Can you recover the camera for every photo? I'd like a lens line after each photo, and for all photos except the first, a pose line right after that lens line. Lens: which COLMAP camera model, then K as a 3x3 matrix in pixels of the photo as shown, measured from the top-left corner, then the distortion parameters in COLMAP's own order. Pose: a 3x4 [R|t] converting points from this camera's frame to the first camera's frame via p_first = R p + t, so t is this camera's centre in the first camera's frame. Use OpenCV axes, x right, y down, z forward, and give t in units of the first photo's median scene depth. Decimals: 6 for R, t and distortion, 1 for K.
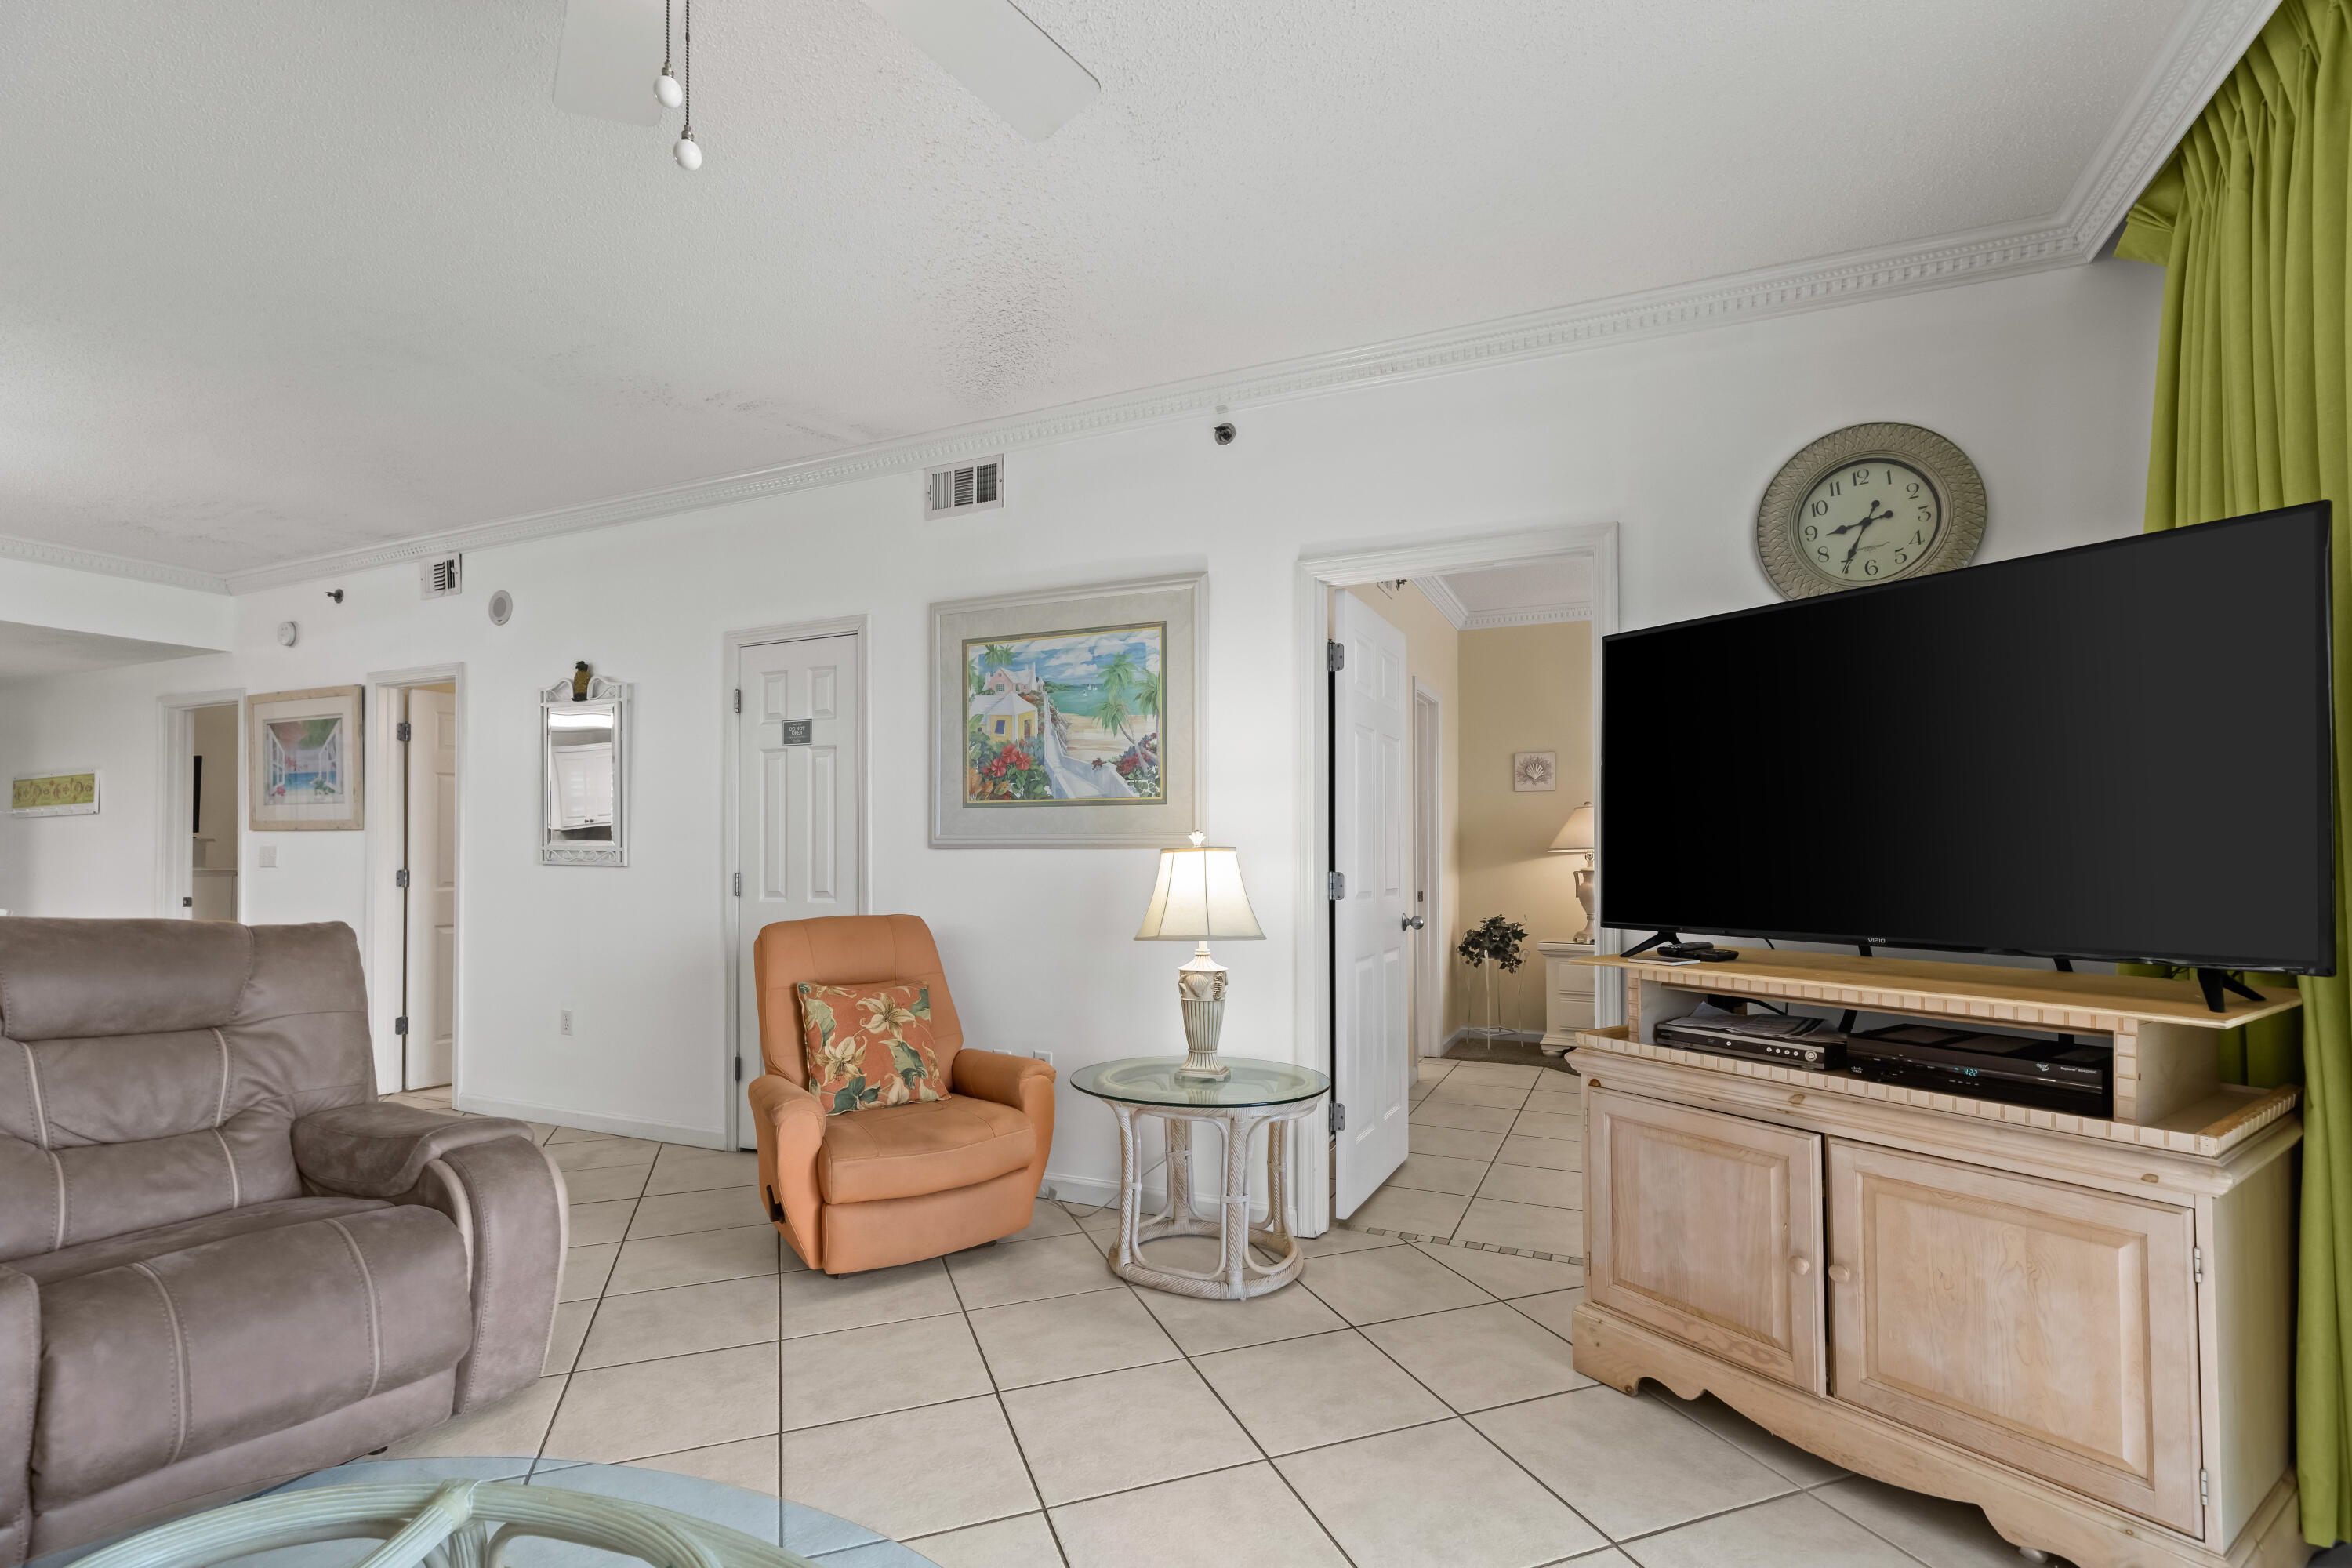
lens RADIAL K [[1078.0, 0, 1184.2], [0, 1078.0, 828.1], [0, 0, 1]] dist [0.013108, 0.000113]
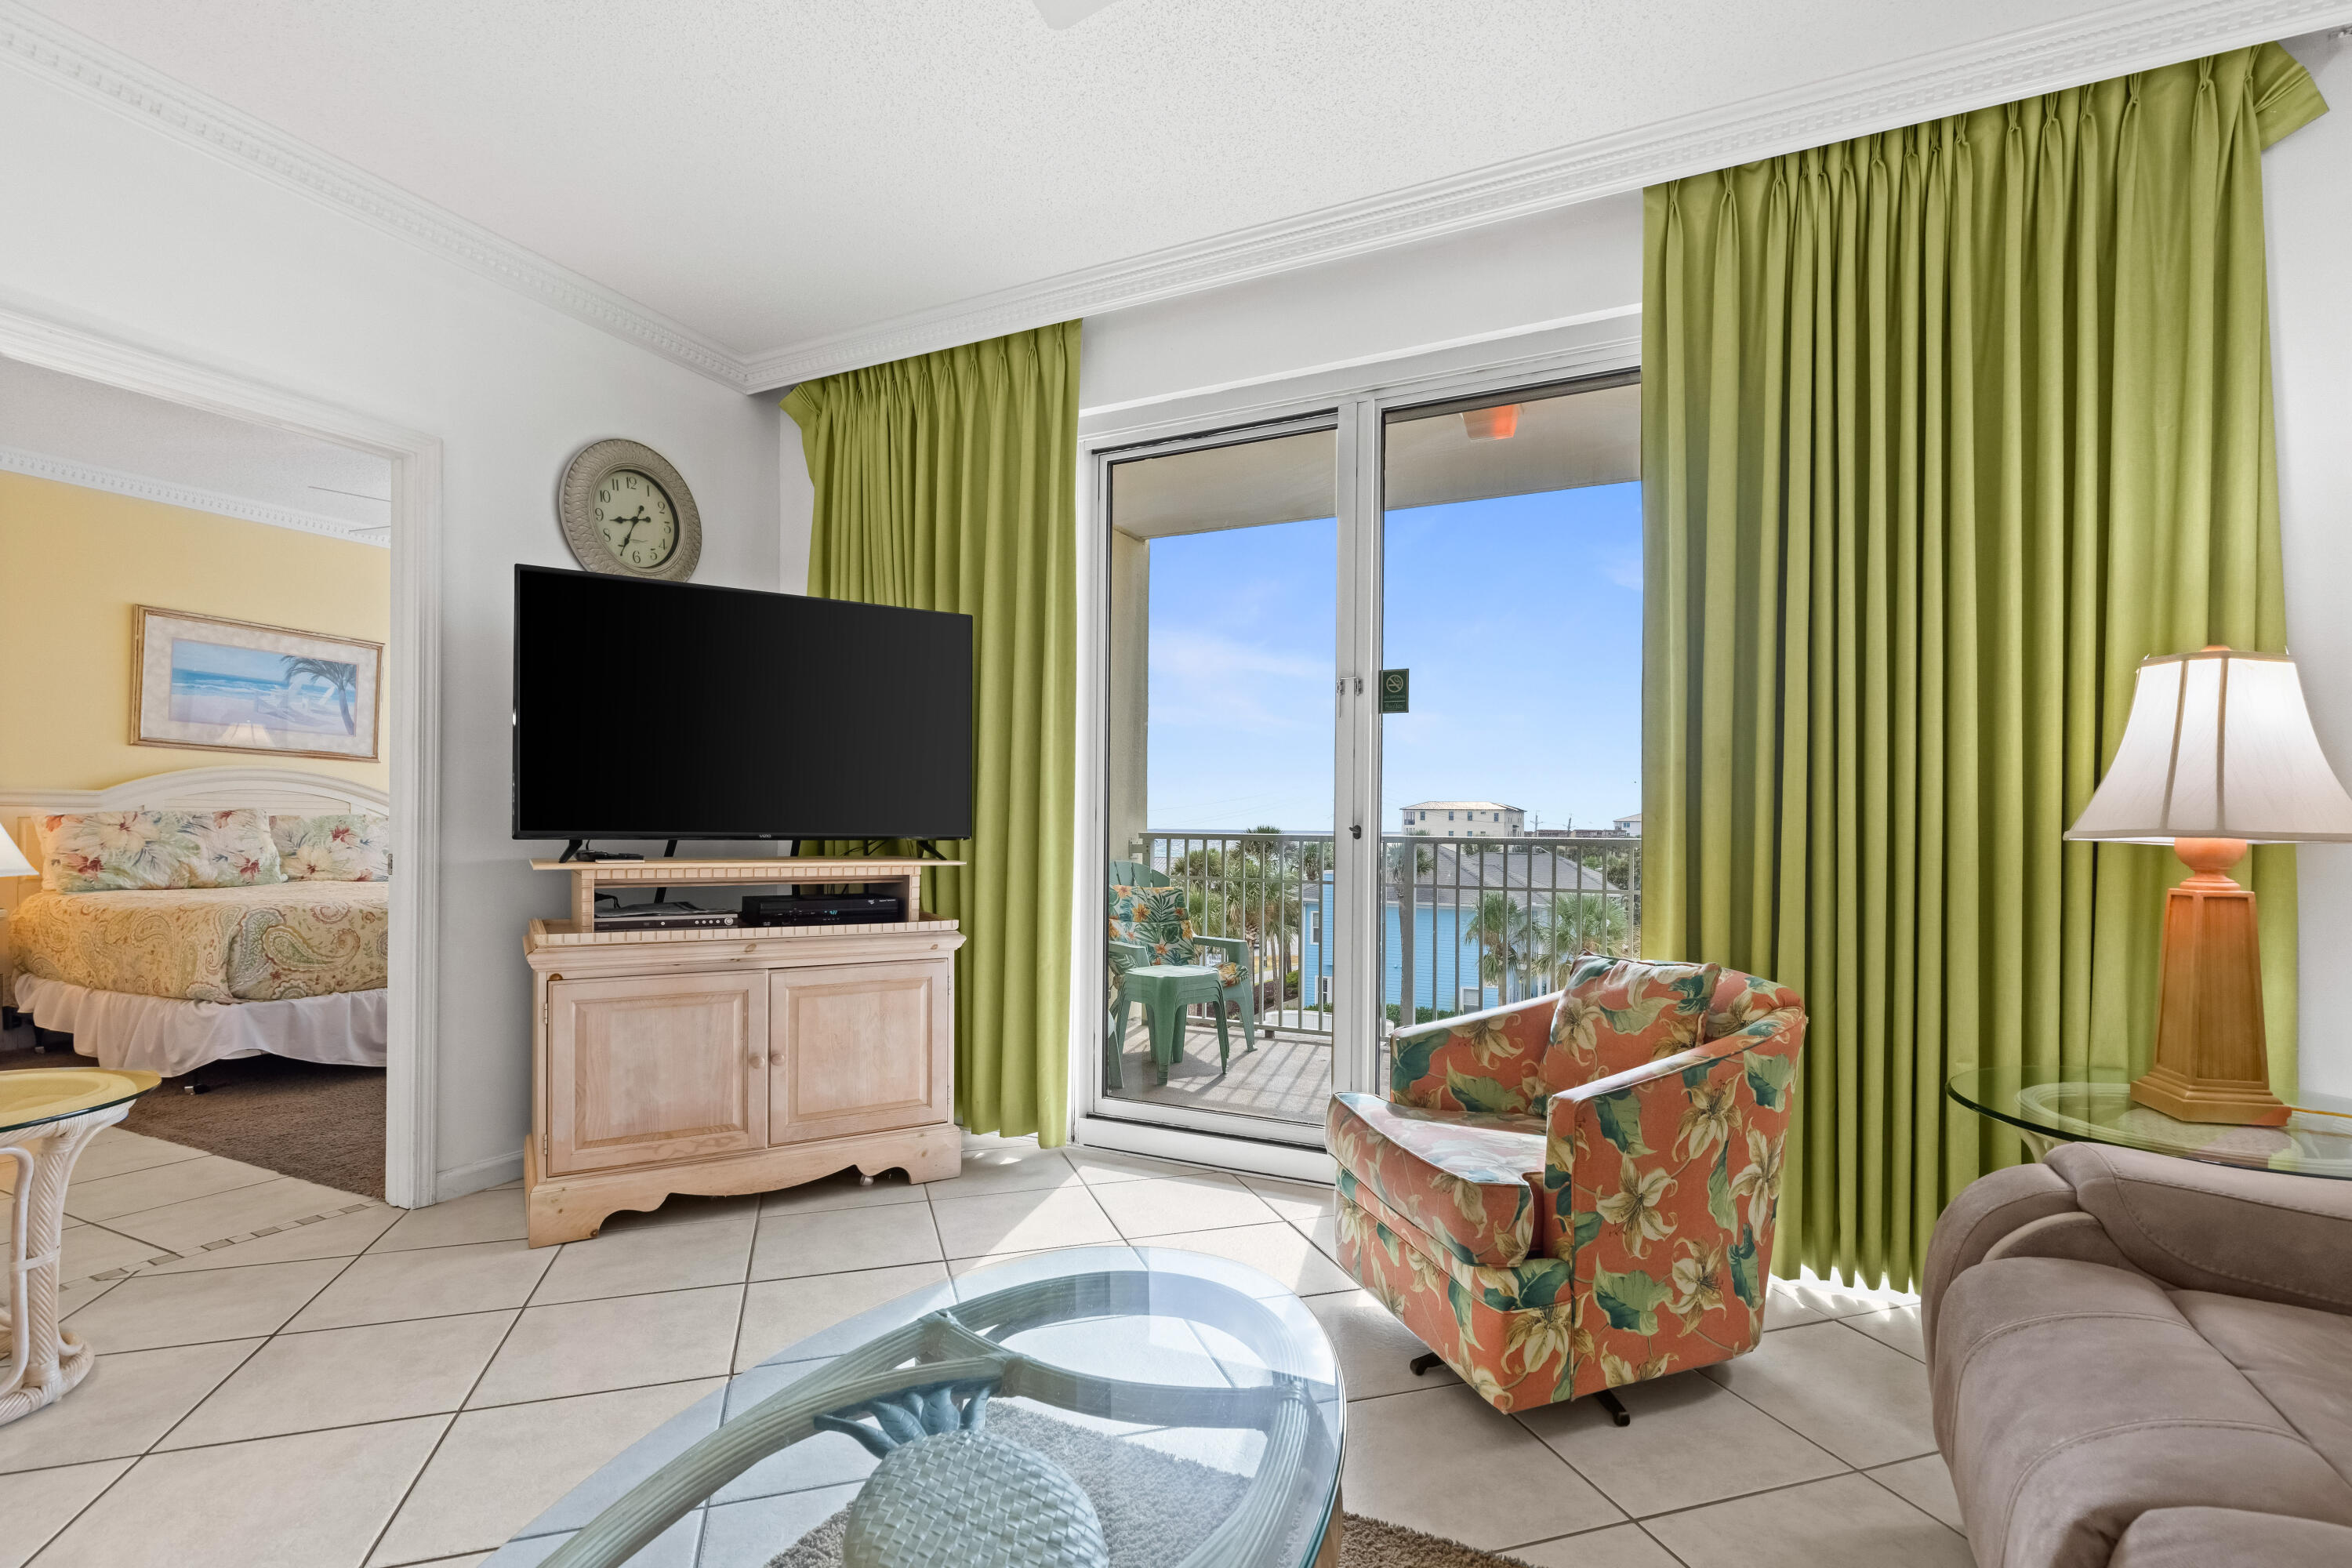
lens RADIAL K [[1078.0, 0, 1184.2], [0, 1078.0, 828.1], [0, 0, 1]] dist [0.013108, 0.000113]
pose [[0.070004, 0.000849, 0.997546, -0.748659], [-0.027806, 0.999613, 0.001101, 0.074733], [-0.997159, -0.027815, 0.070001, 0.331277]]
